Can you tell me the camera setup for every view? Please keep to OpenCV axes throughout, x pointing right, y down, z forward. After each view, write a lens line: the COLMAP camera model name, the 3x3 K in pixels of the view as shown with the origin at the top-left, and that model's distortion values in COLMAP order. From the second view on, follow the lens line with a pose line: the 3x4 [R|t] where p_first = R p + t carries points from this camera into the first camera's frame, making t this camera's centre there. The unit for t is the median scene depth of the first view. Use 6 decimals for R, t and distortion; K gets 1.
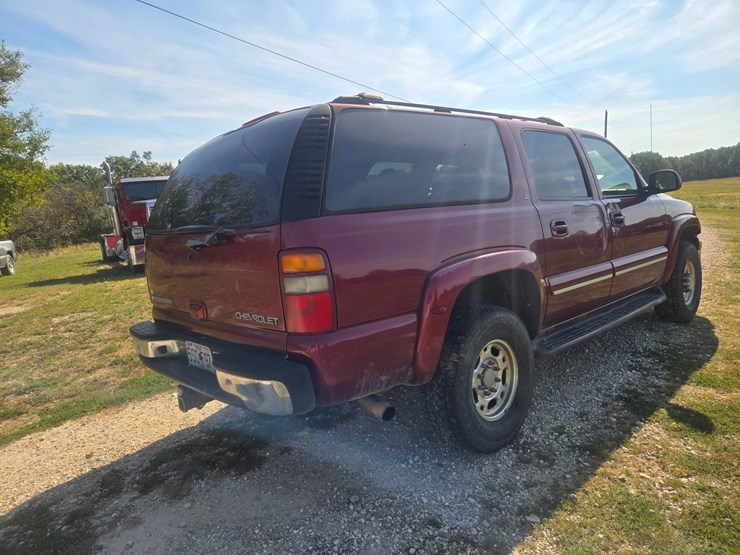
lens RADIAL K [[493.5, 0, 362.7], [0, 493.5, 268.7], [0, 0, 1]] dist [0.073632, -0.054266]
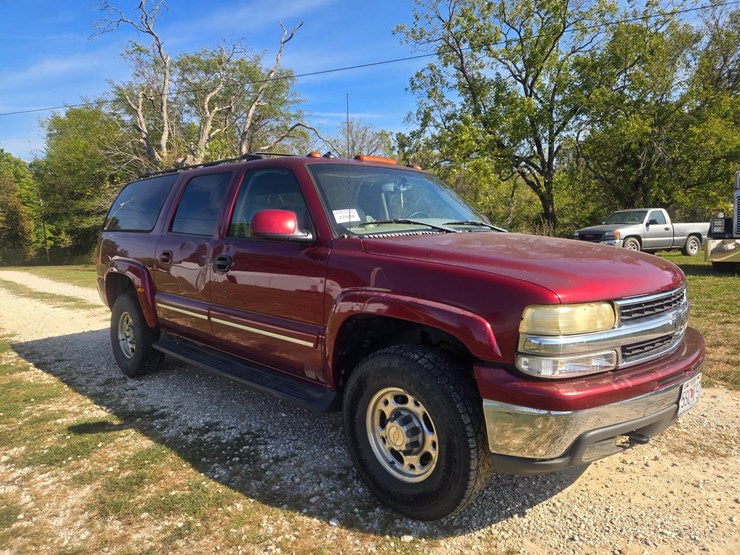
lens RADIAL K [[493.5, 0, 364.6], [0, 493.5, 272.0], [0, 0, 1]] dist [0.073632, -0.054266]
pose [[0.052920, 0.171330, -0.983791, 1.869868], [-0.105670, 0.980601, 0.165090, -0.344780], [0.992992, 0.095220, 0.069998, 1.579785]]
